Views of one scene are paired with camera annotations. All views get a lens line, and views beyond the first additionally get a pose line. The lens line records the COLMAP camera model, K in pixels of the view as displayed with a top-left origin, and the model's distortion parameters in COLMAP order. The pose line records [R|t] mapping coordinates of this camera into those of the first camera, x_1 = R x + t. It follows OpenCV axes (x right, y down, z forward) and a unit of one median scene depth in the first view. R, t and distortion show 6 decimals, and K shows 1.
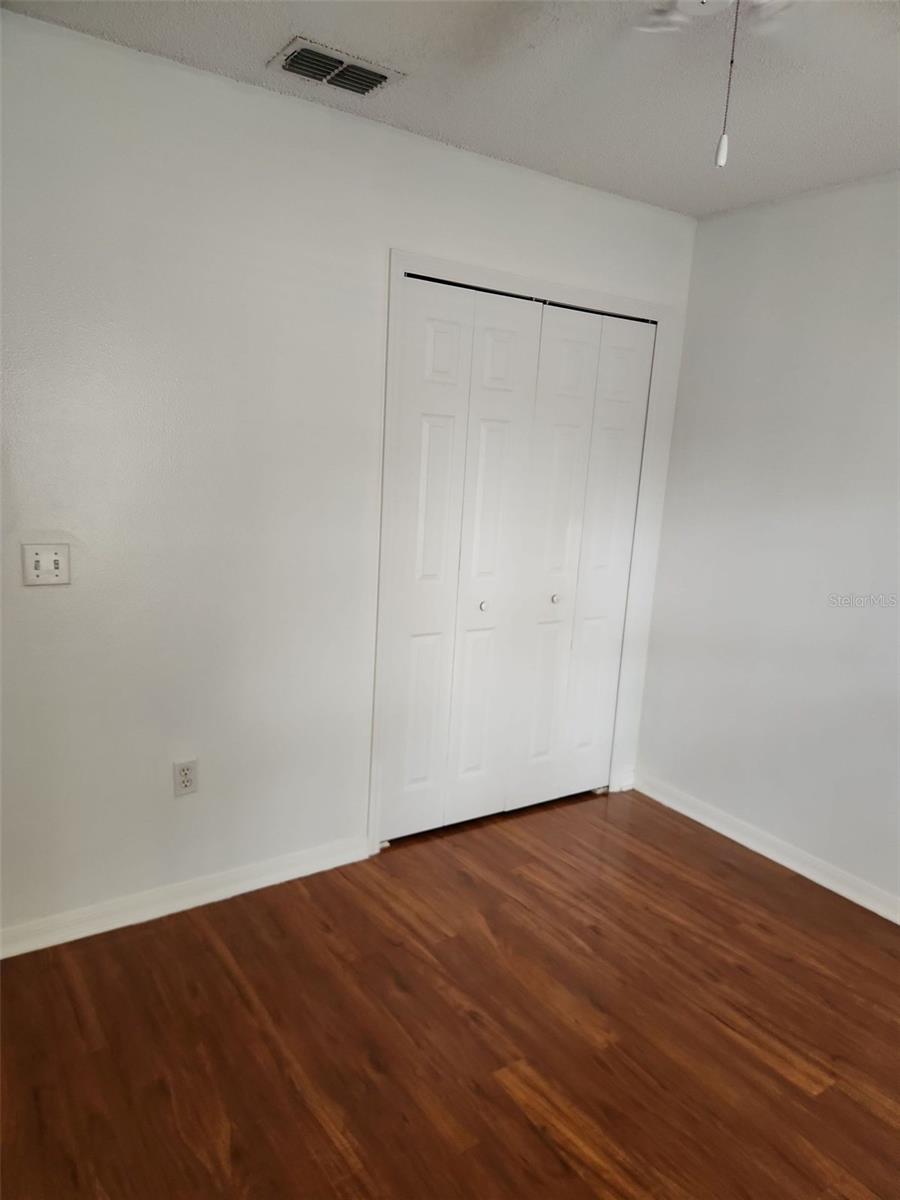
lens RADIAL K [[814.1, 0, 446.9], [0, 814.1, 597.6], [0, 0, 1]] dist [0.049609, -0.036460]
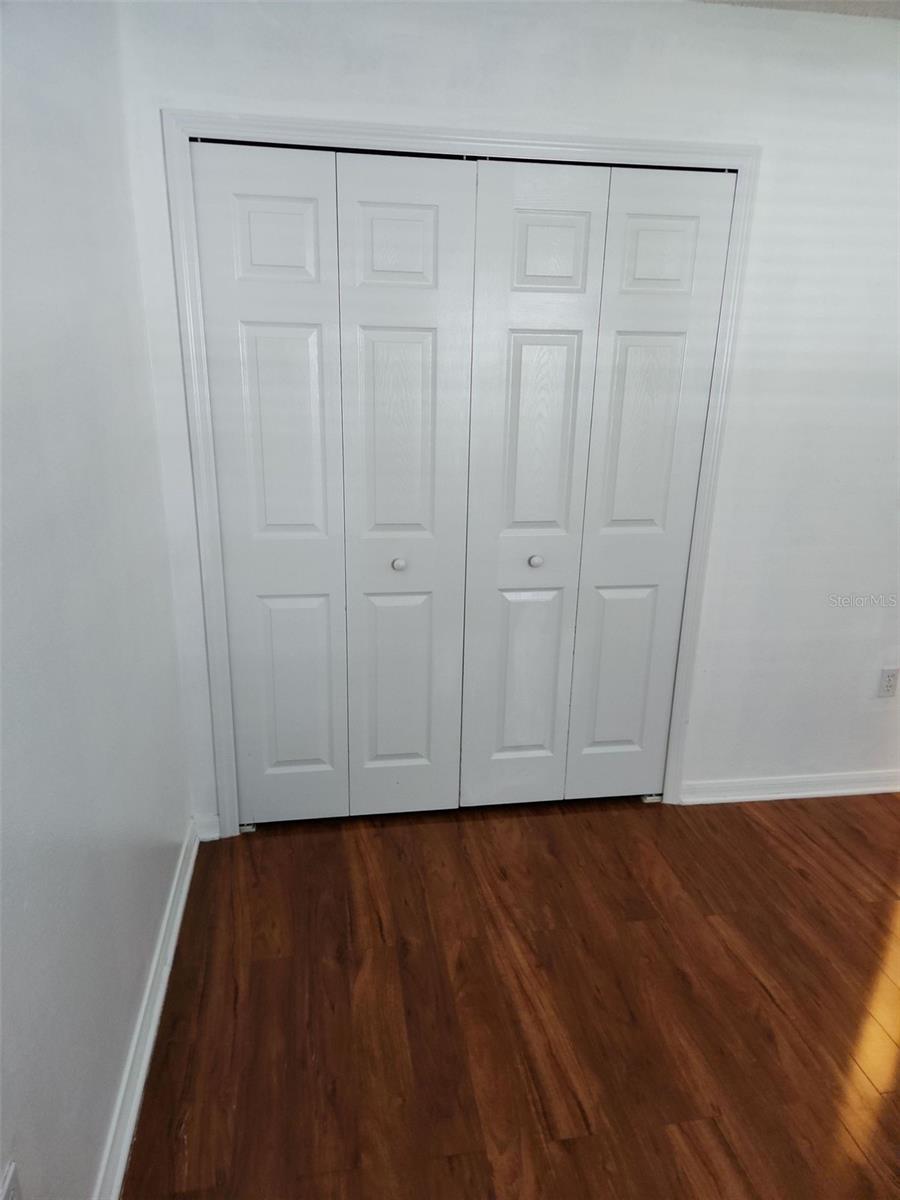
lens RADIAL K [[814.1, 0, 451.5], [0, 814.1, 611.9], [0, 0, 1]] dist [0.049609, -0.036460]
pose [[0.912017, 0.081202, -0.402034, 0.429203], [-0.040332, 0.993211, 0.109114, -0.034236], [0.408164, -0.083299, 0.909100, 0.280843]]
